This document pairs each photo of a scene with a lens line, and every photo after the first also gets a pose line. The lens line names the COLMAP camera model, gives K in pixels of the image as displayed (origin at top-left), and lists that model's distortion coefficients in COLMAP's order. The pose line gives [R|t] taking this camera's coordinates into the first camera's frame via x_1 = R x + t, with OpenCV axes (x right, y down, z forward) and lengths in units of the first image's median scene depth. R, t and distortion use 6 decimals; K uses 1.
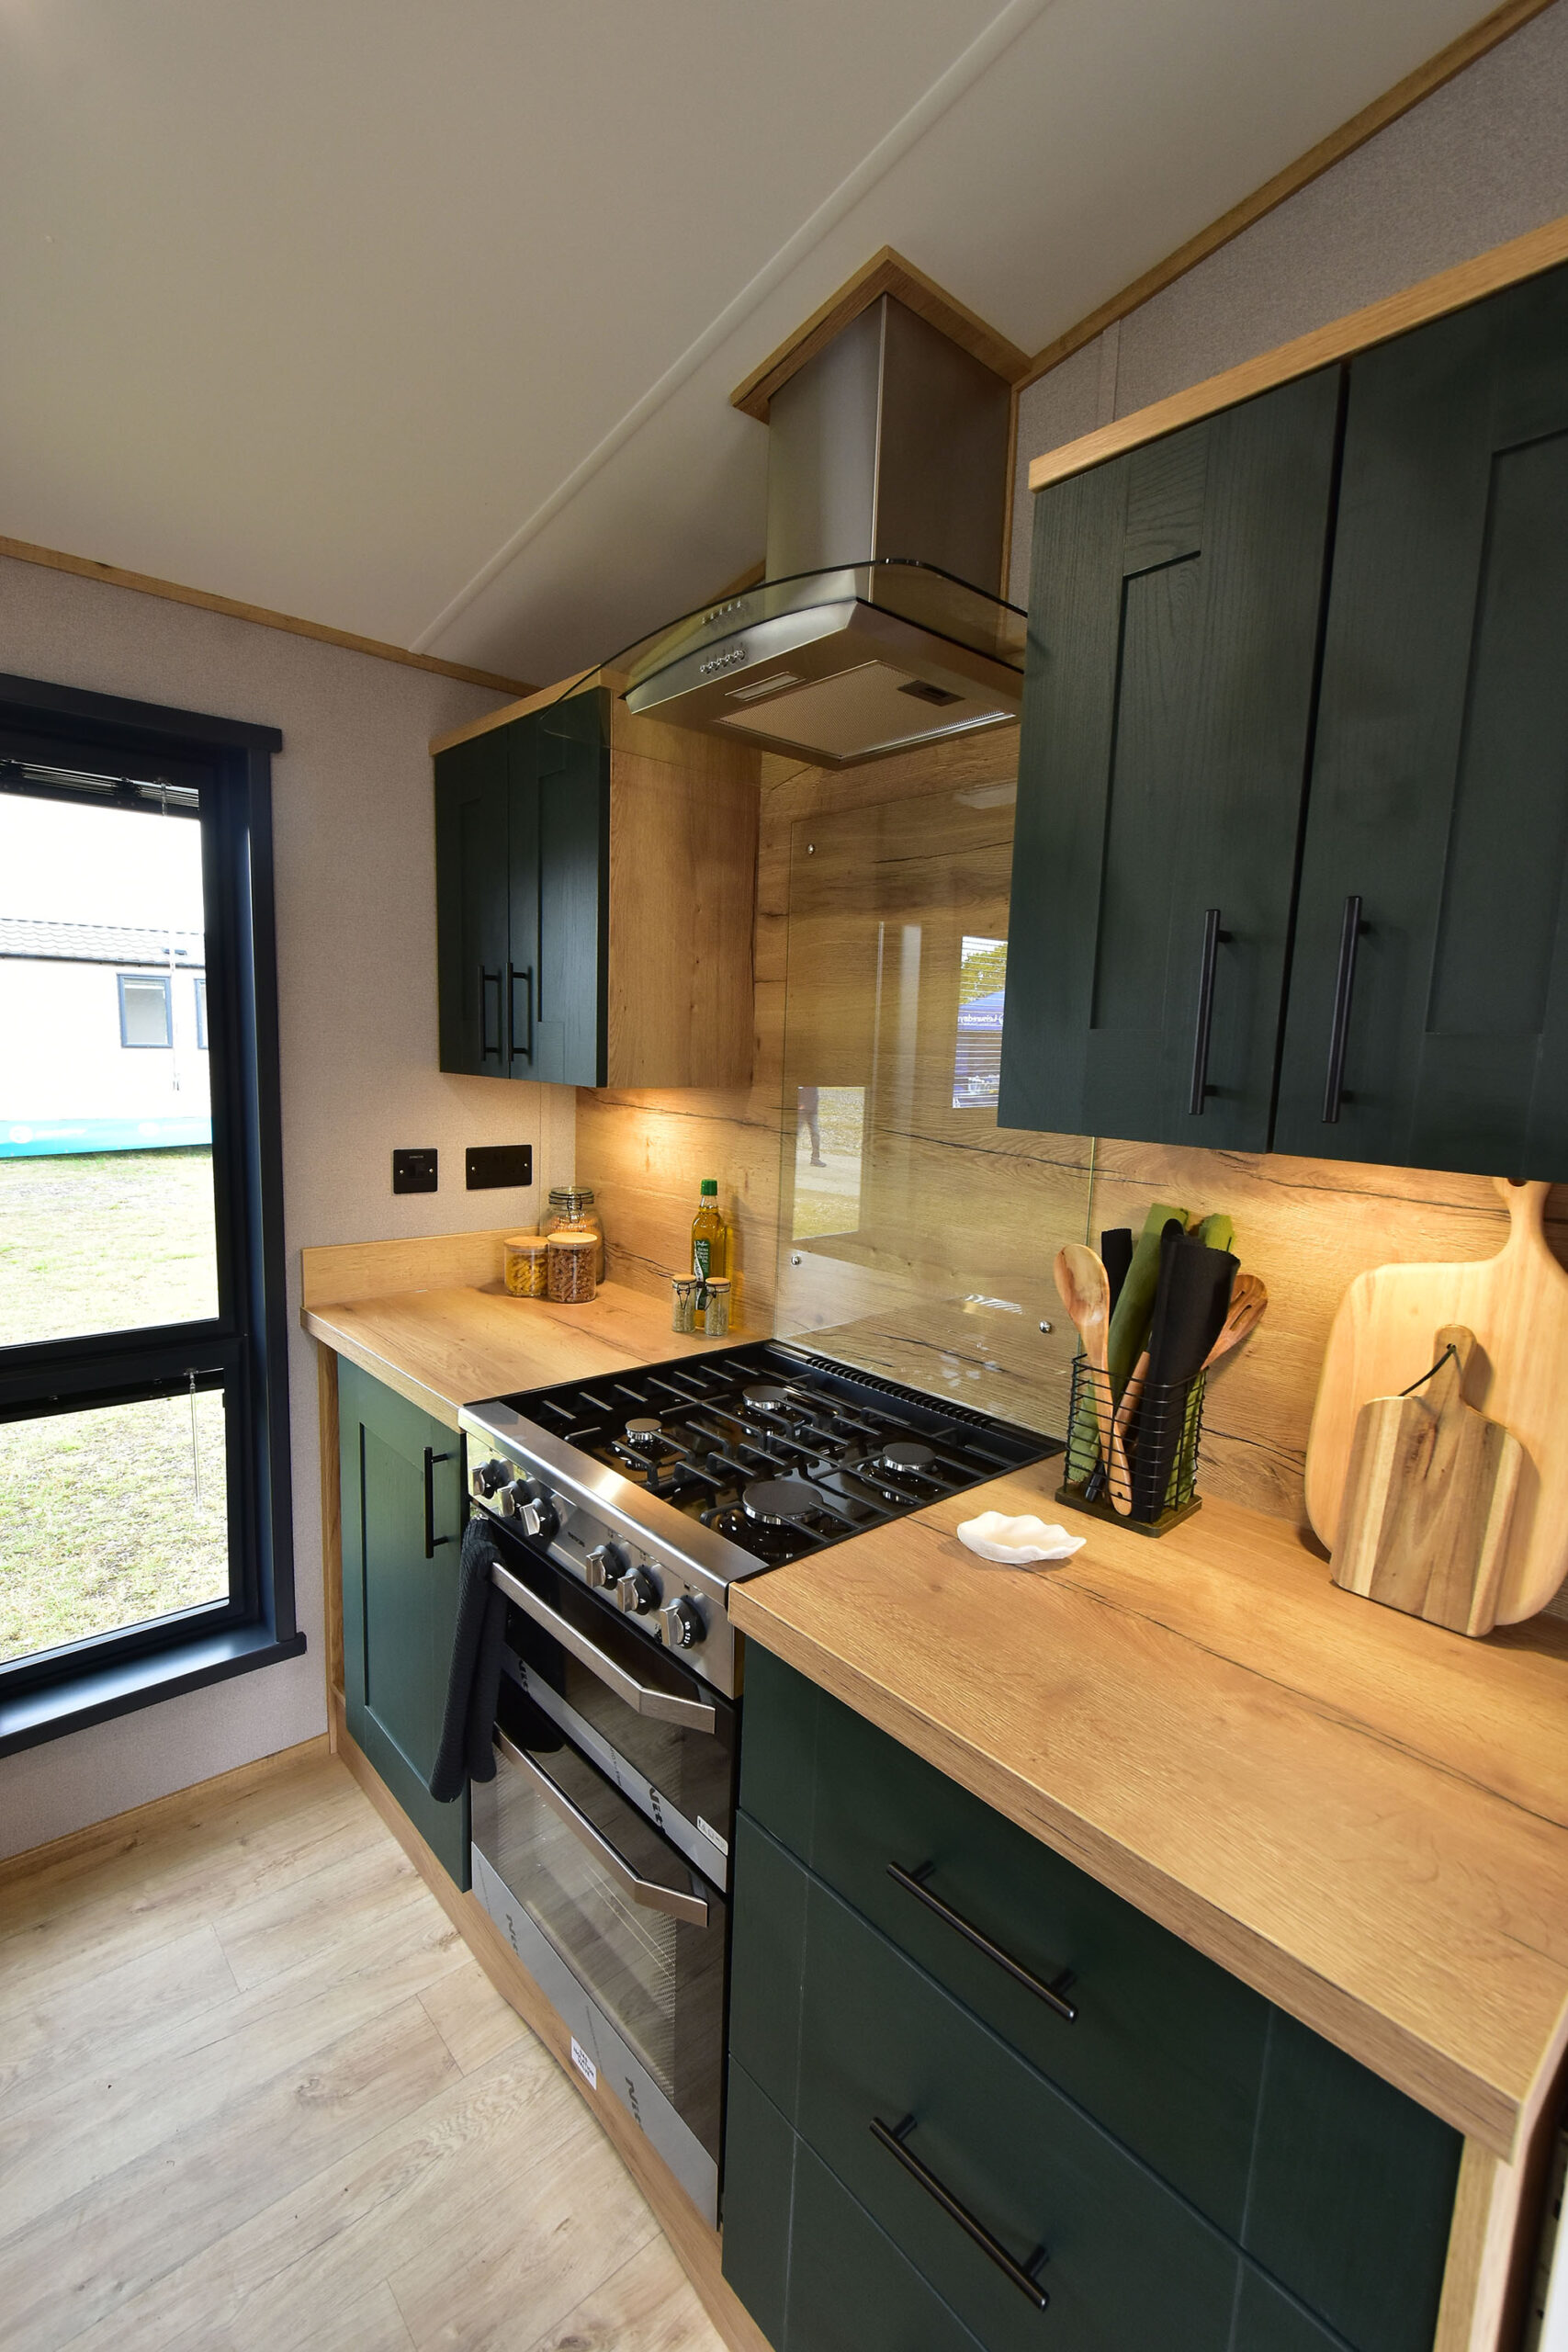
lens RADIAL K [[1028.9, 0, 778.4], [0, 1028.9, 1185.9], [0, 0, 1]] dist [0.000116, -0.004694]
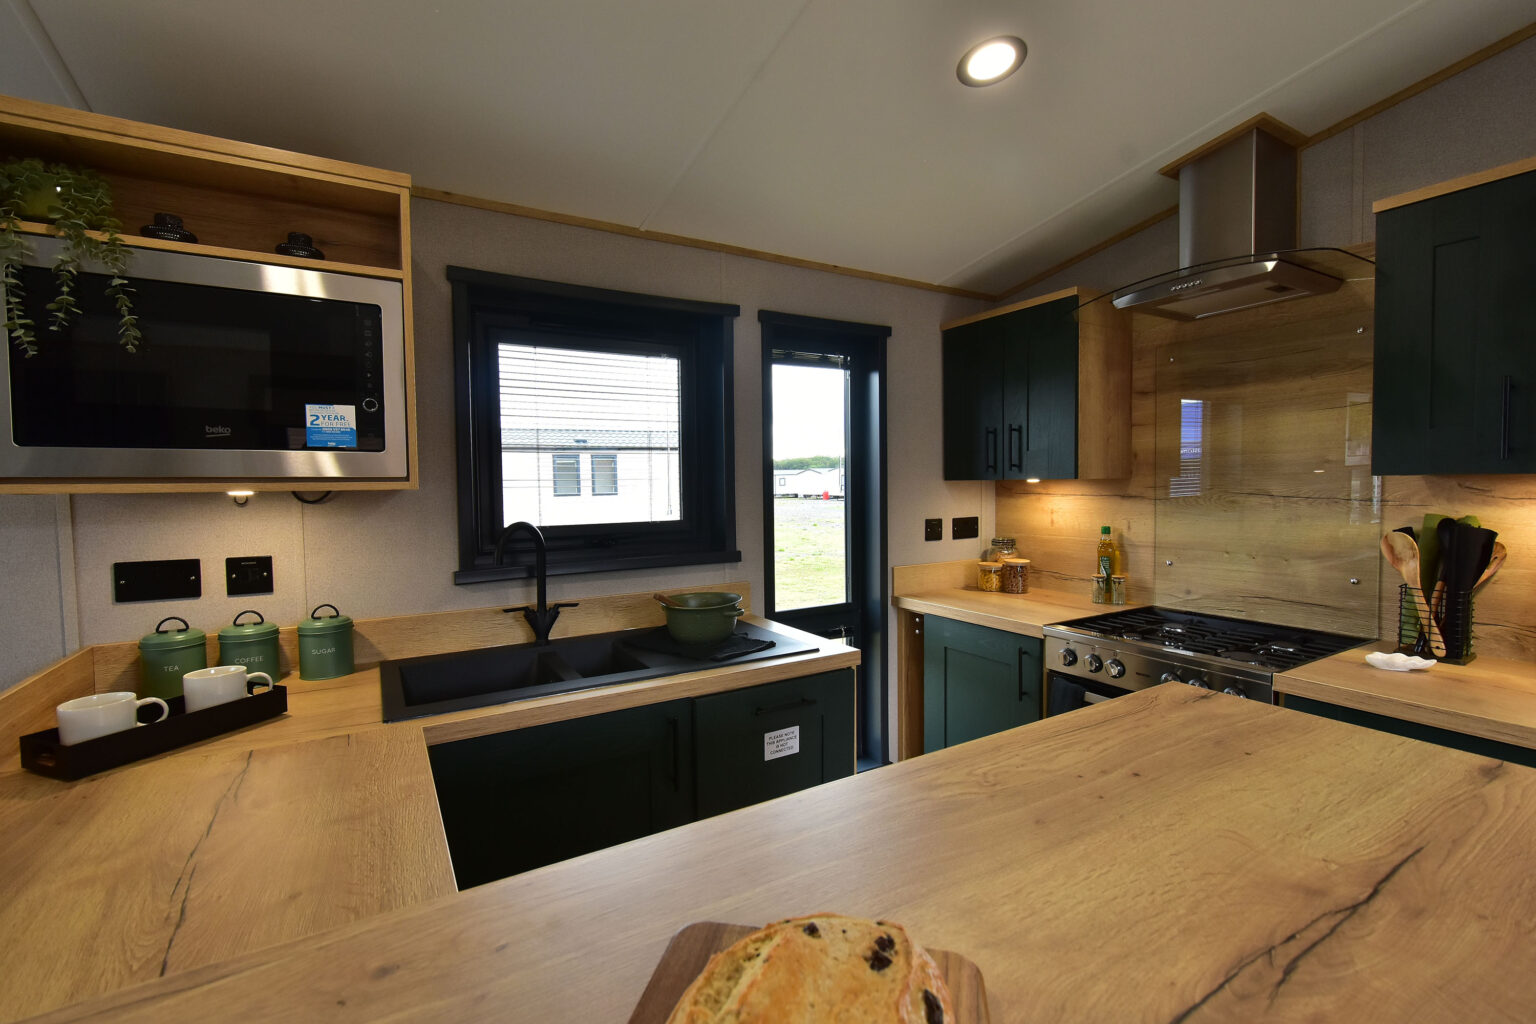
lens RADIAL K [[672.0, 0, 765.7], [0, 672.0, 509.7], [0, 0, 1]] dist [0.000116, -0.004694]
pose [[0.980083, -0.038980, -0.194726, -0.479013], [0.019980, 0.994926, -0.098601, 0.081038], [0.197582, 0.092747, 0.975889, -0.413832]]
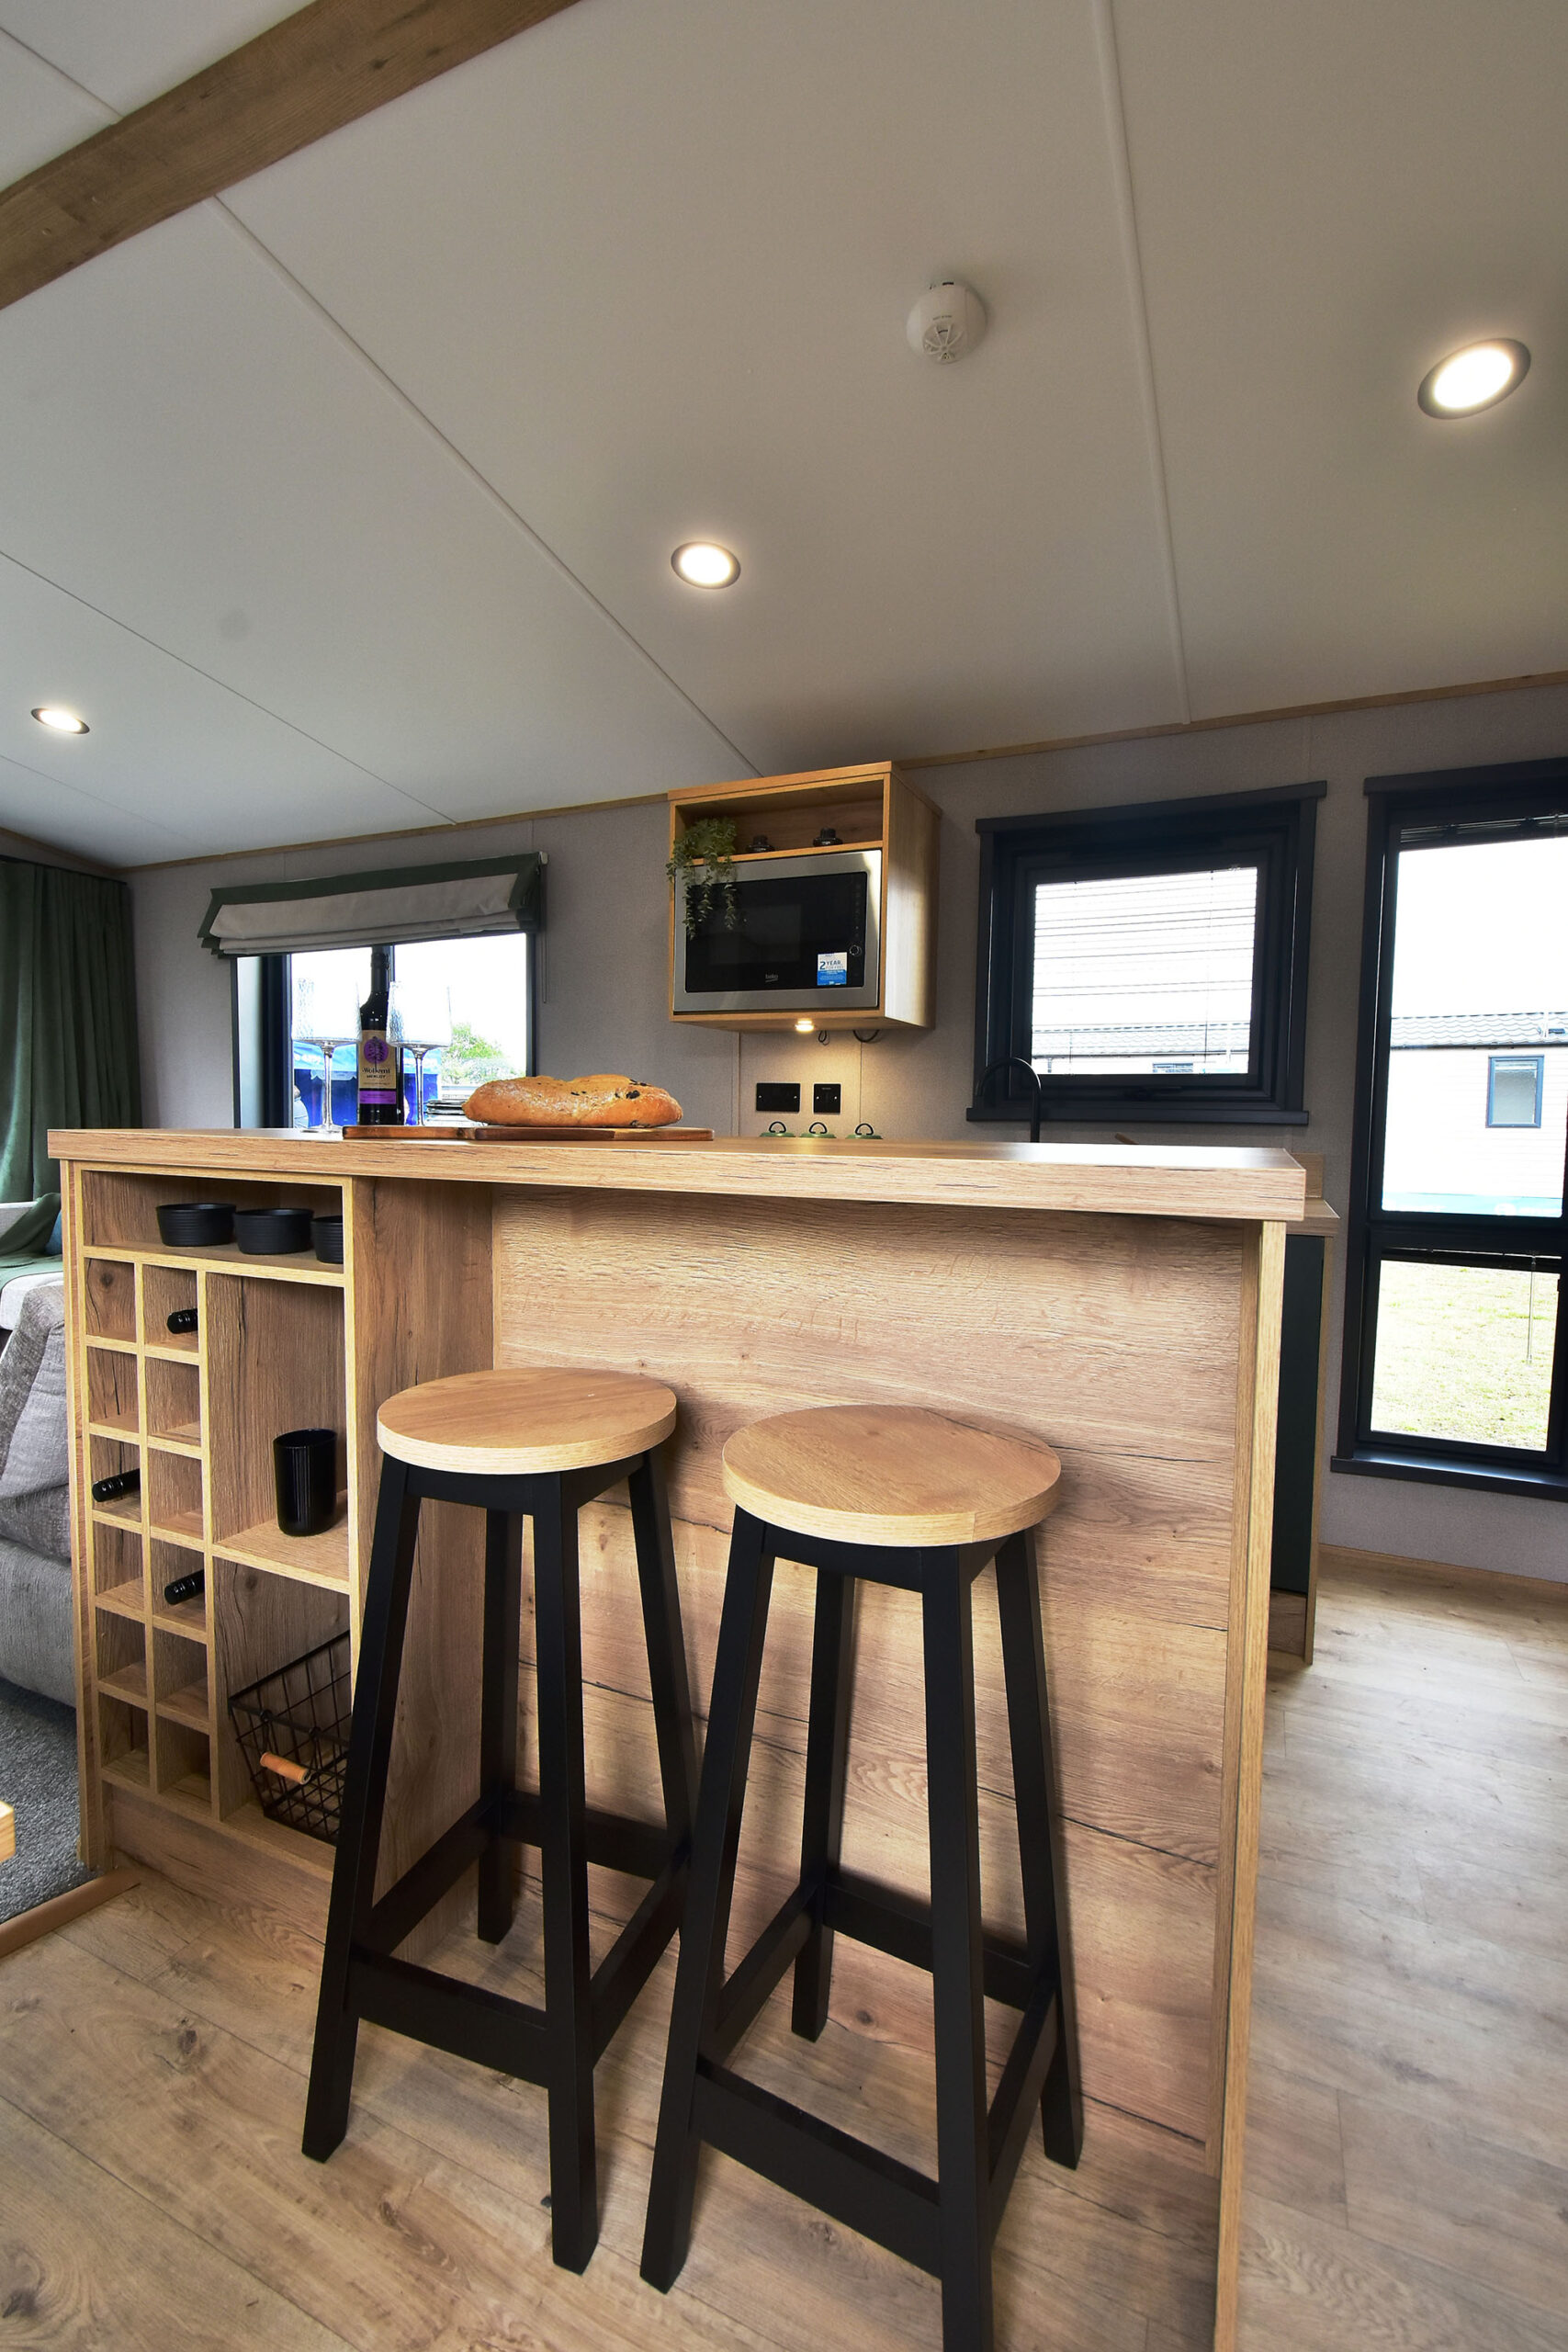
lens RADIAL K [[1031.7, 0, 784.0], [0, 1031.7, 1176.0], [0, 0, 1]] dist [-0.001267, -0.000290]
pose [[0.399316, 0.025035, -0.916472, 0.264543], [-0.124349, 0.991869, -0.027086, 0.254444], [0.908341, 0.124778, 0.399182, -0.428972]]
